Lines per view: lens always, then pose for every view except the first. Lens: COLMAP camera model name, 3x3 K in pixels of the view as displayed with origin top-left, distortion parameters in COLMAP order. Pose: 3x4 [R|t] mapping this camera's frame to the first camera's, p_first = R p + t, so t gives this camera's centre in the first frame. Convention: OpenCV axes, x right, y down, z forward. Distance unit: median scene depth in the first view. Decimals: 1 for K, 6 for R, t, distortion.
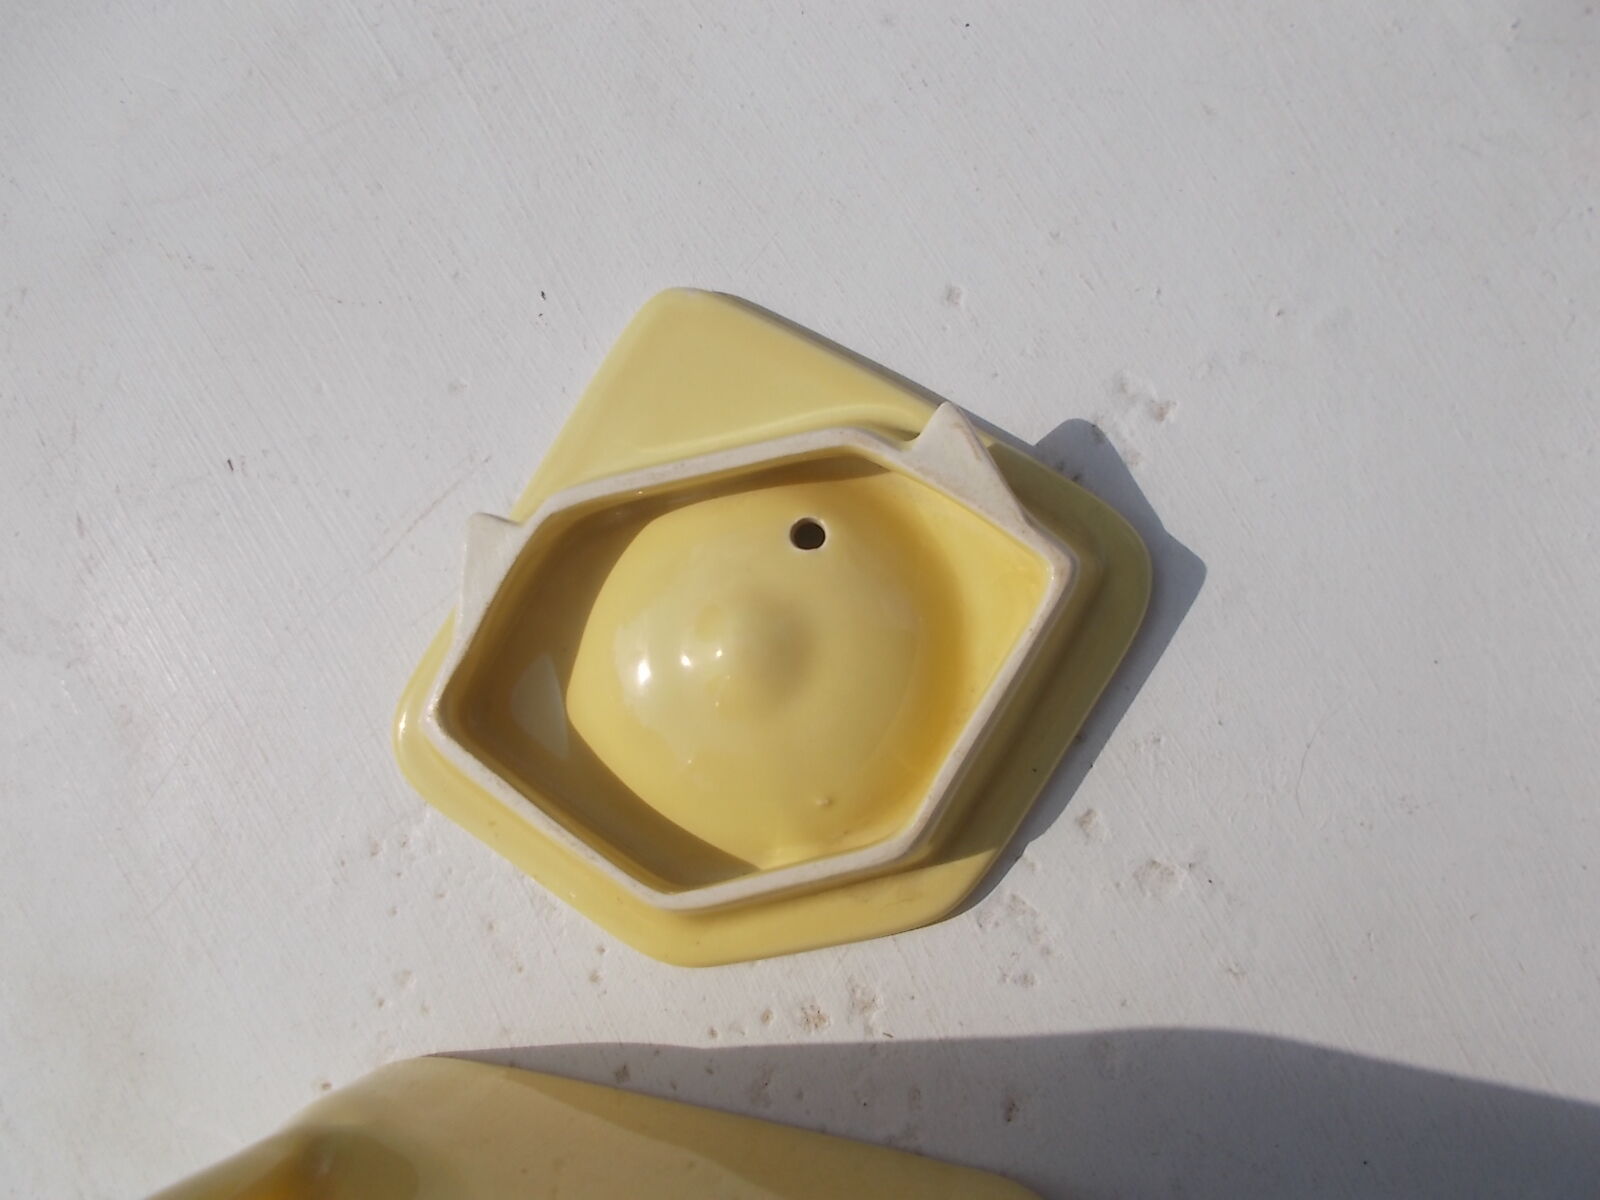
lens RADIAL K [[1207.8, 0, 797.8], [0, 1207.8, 594.9], [0, 0, 1]] dist [0.017470, -0.019493]
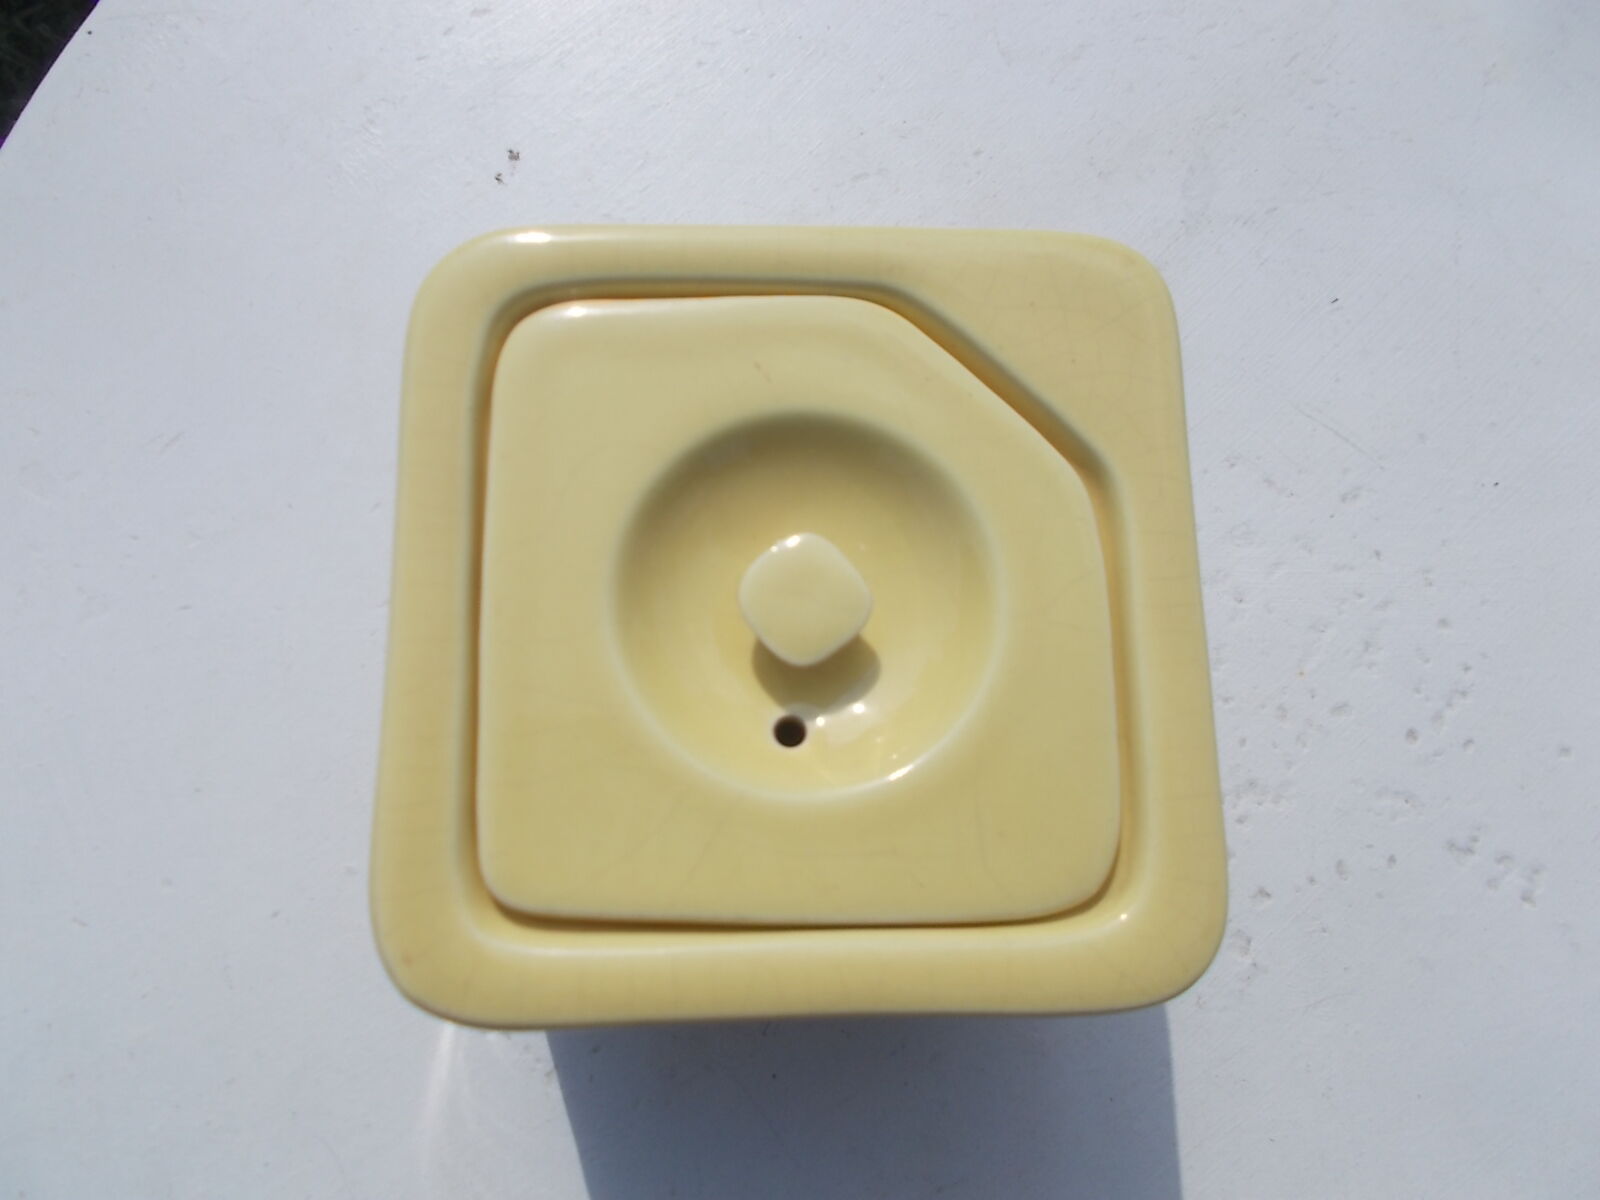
lens RADIAL K [[1207.8, 0, 804.9], [0, 1207.8, 593.4], [0, 0, 1]] dist [0.017470, -0.019493]
pose [[0.175390, 0.983150, -0.051526, -0.165192], [-0.983963, 0.176781, 0.023772, 0.654257], [0.032480, 0.046530, 0.998389, -0.593752]]
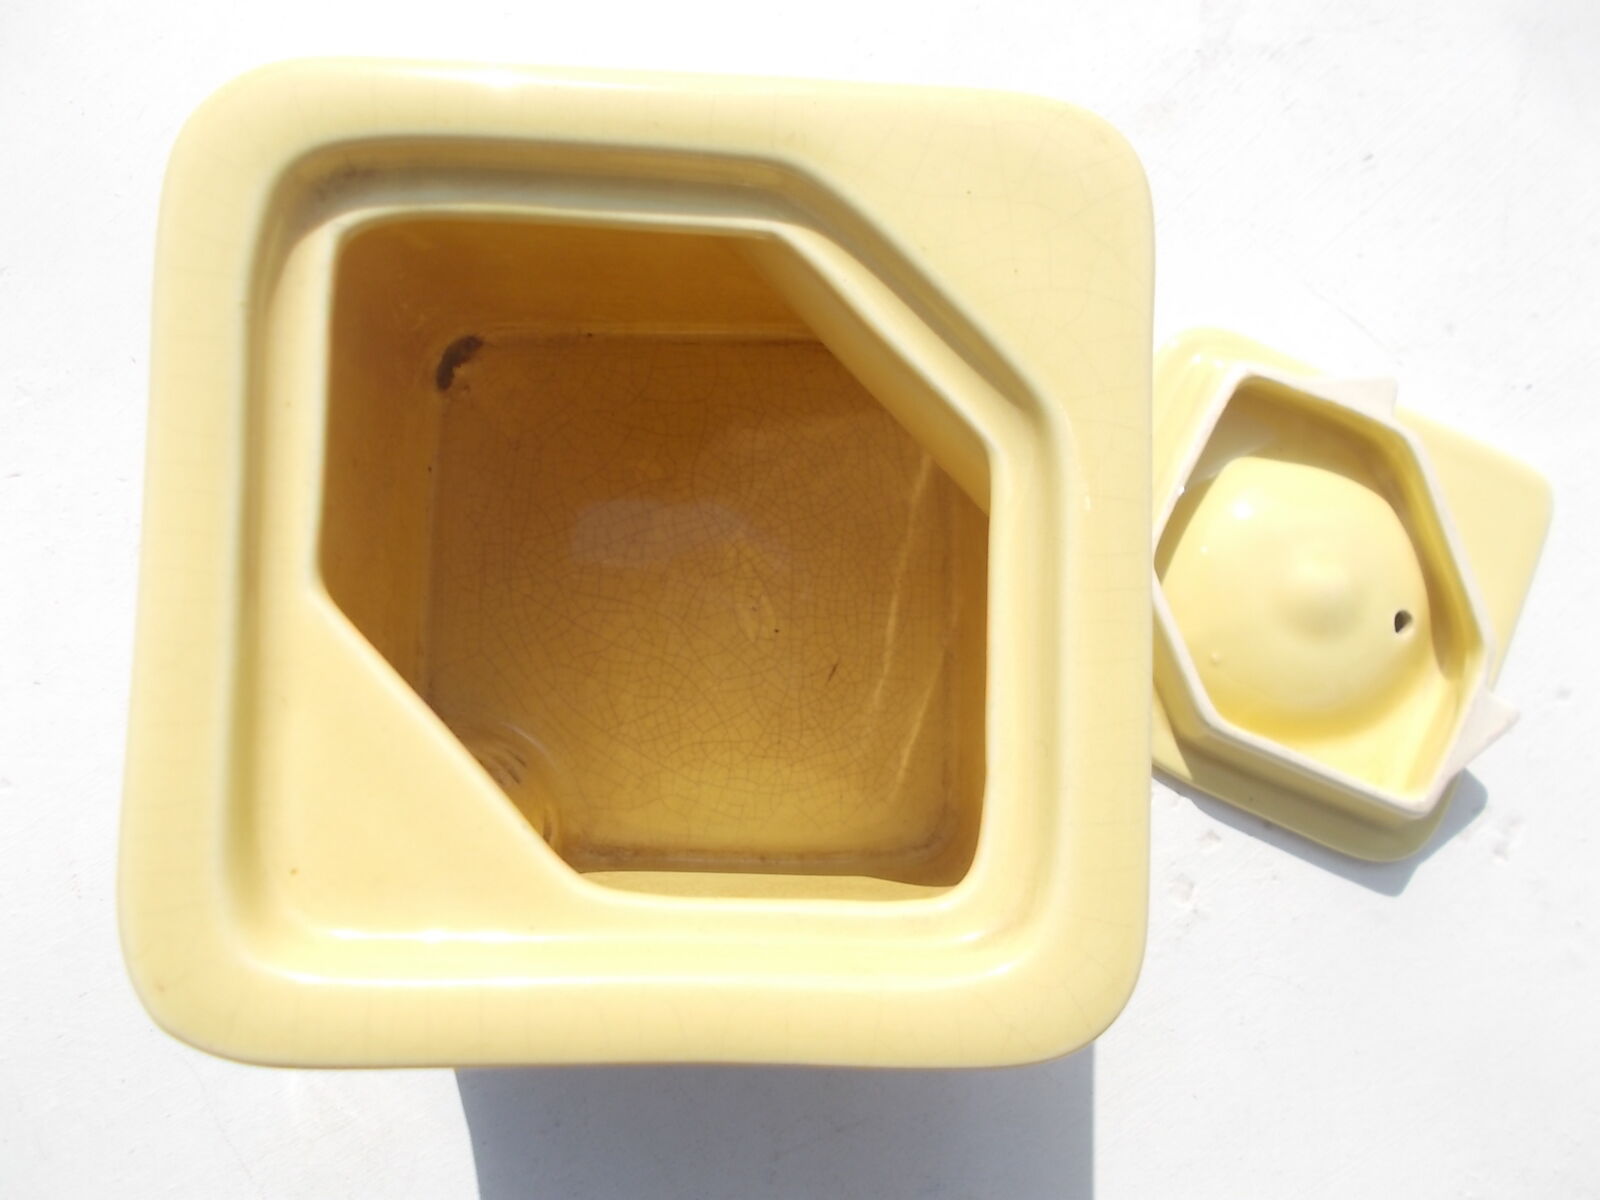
lens RADIAL K [[1207.8, 0, 803.2], [0, 1207.8, 587.9], [0, 0, 1]] dist [0.017470, -0.019493]
pose [[0.134159, 0.985180, 0.106874, -0.267275], [-0.990276, 0.129277, 0.051392, 0.547343], [0.036814, -0.112729, 0.992944, -0.405020]]
